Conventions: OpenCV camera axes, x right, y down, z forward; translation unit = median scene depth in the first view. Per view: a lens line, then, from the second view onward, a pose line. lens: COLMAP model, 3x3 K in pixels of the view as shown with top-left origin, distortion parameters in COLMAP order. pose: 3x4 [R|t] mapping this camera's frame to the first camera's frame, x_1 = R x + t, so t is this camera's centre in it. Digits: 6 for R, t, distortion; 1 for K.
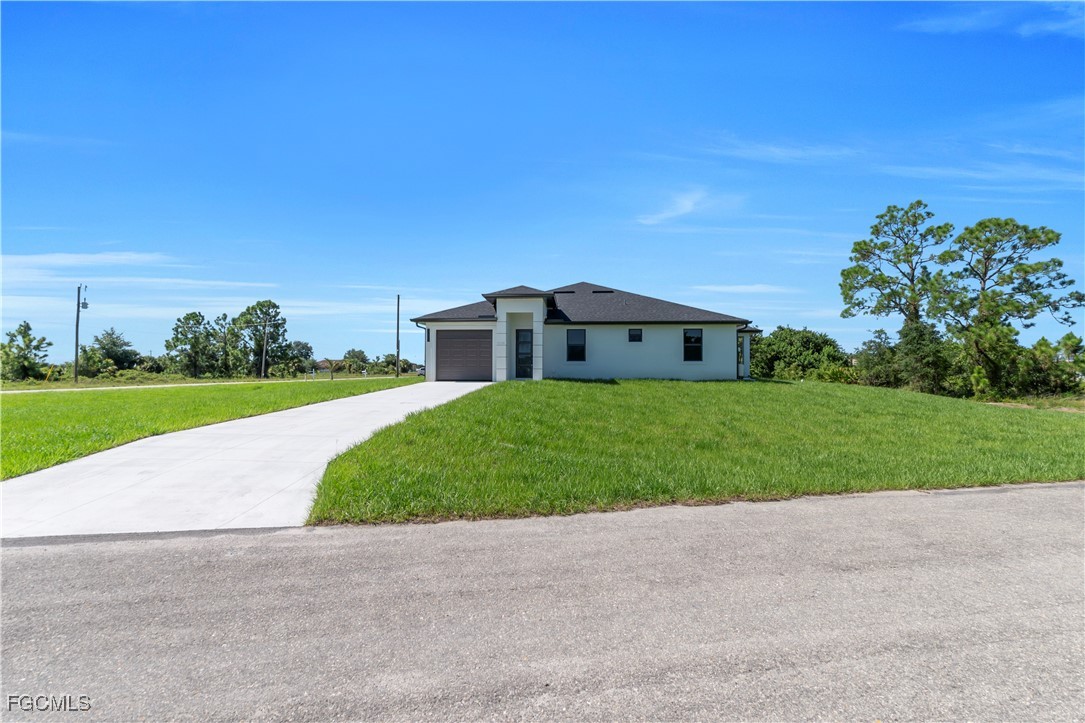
lens RADIAL K [[517.2, 0, 547.1], [0, 517.2, 358.1], [0, 0, 1]] dist [0.010557, -0.000083]
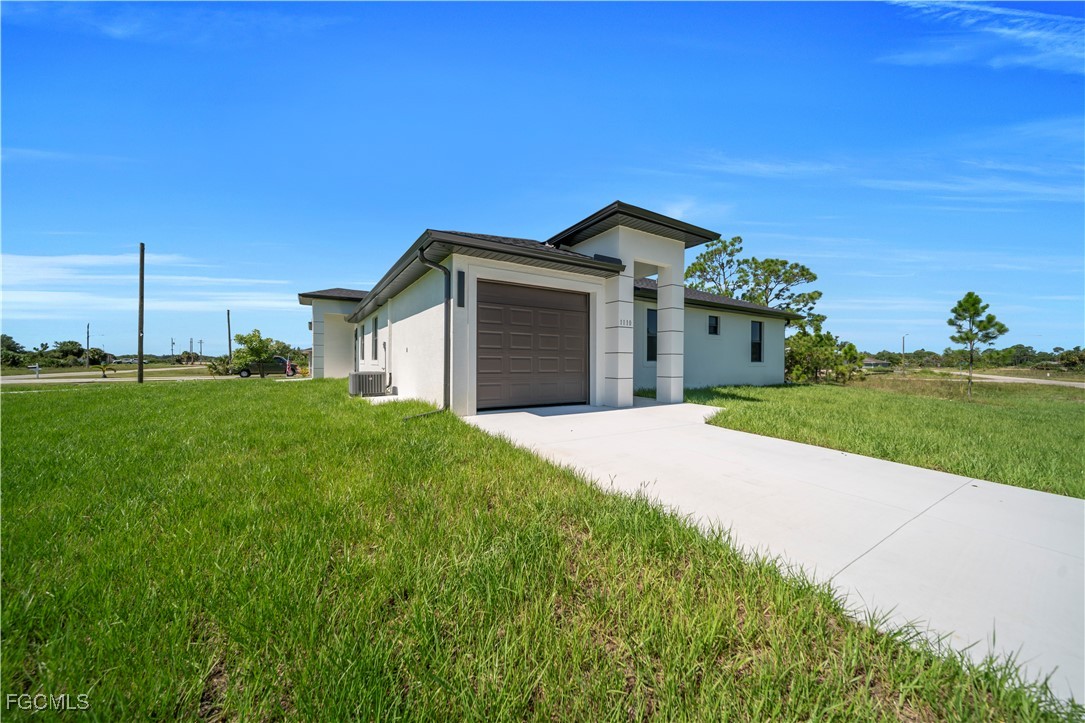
lens RADIAL K [[376.0, 0, 542.5], [0, 376.0, 361.5], [0, 0, 1]] dist [0.001602, -0.000112]
pose [[0.813758, 0.003182, 0.581196, -0.258985], [-0.016906, 0.999691, 0.018197, 0.000266], [-0.580959, -0.024634, 0.813560, 0.580271]]
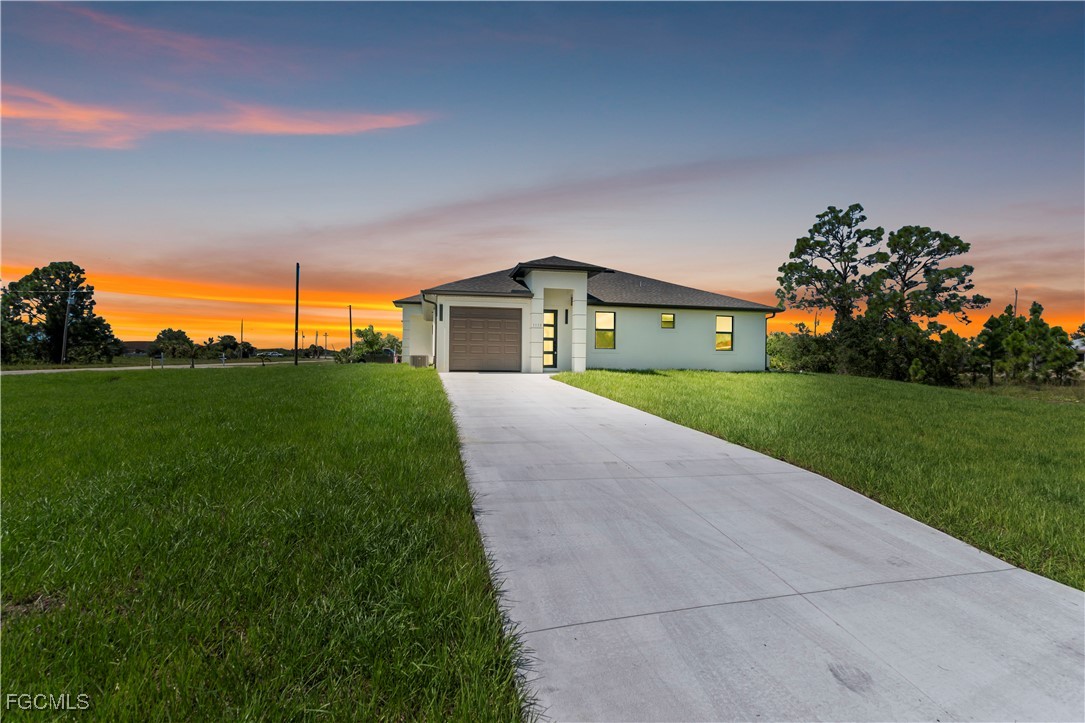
lens RADIAL K [[517.2, 0, 547.1], [0, 517.2, 358.1], [0, 0, 1]] dist [0.010557, -0.000083]
pose [[0.958411, 0.009867, 0.285220, -0.229504], [-0.017136, 0.999589, 0.022999, 0.002535], [-0.284875, -0.026930, 0.958186, 0.163399]]
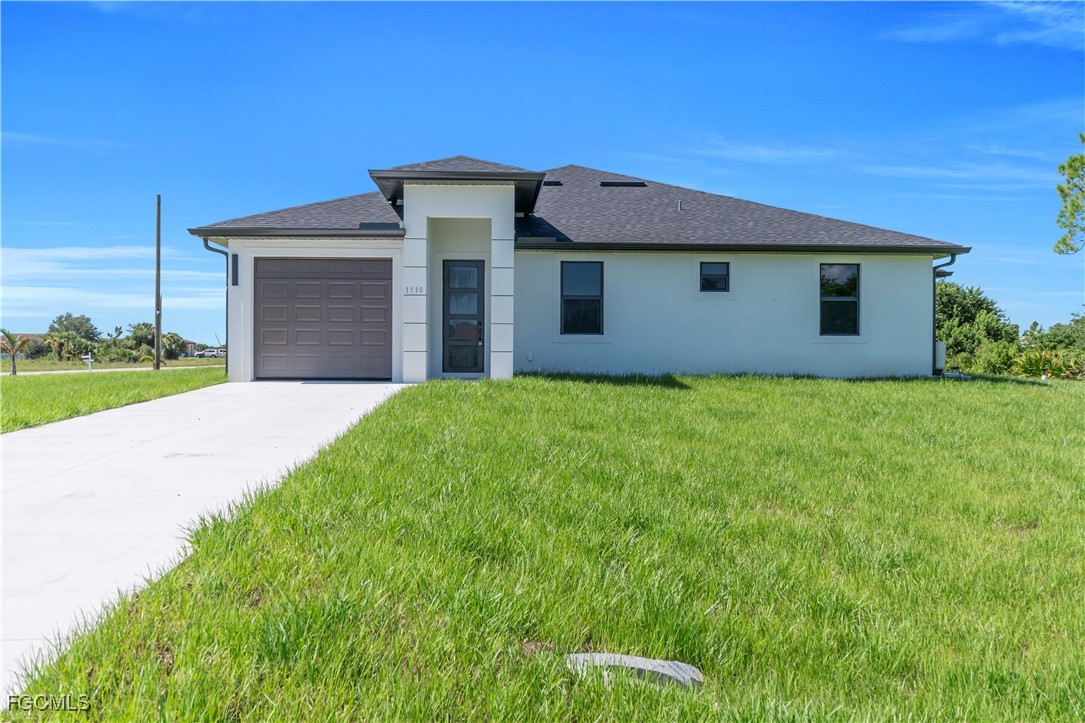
lens RADIAL K [[921.0, 0, 542.5], [0, 921.0, 361.5], [0, 0, 1]] dist [0.012058, 0.005925]
pose [[0.993565, 0.001168, 0.113259, -0.053142], [-0.004615, 0.999534, 0.030183, 0.004422], [-0.113171, -0.030512, 0.993107, 0.185212]]
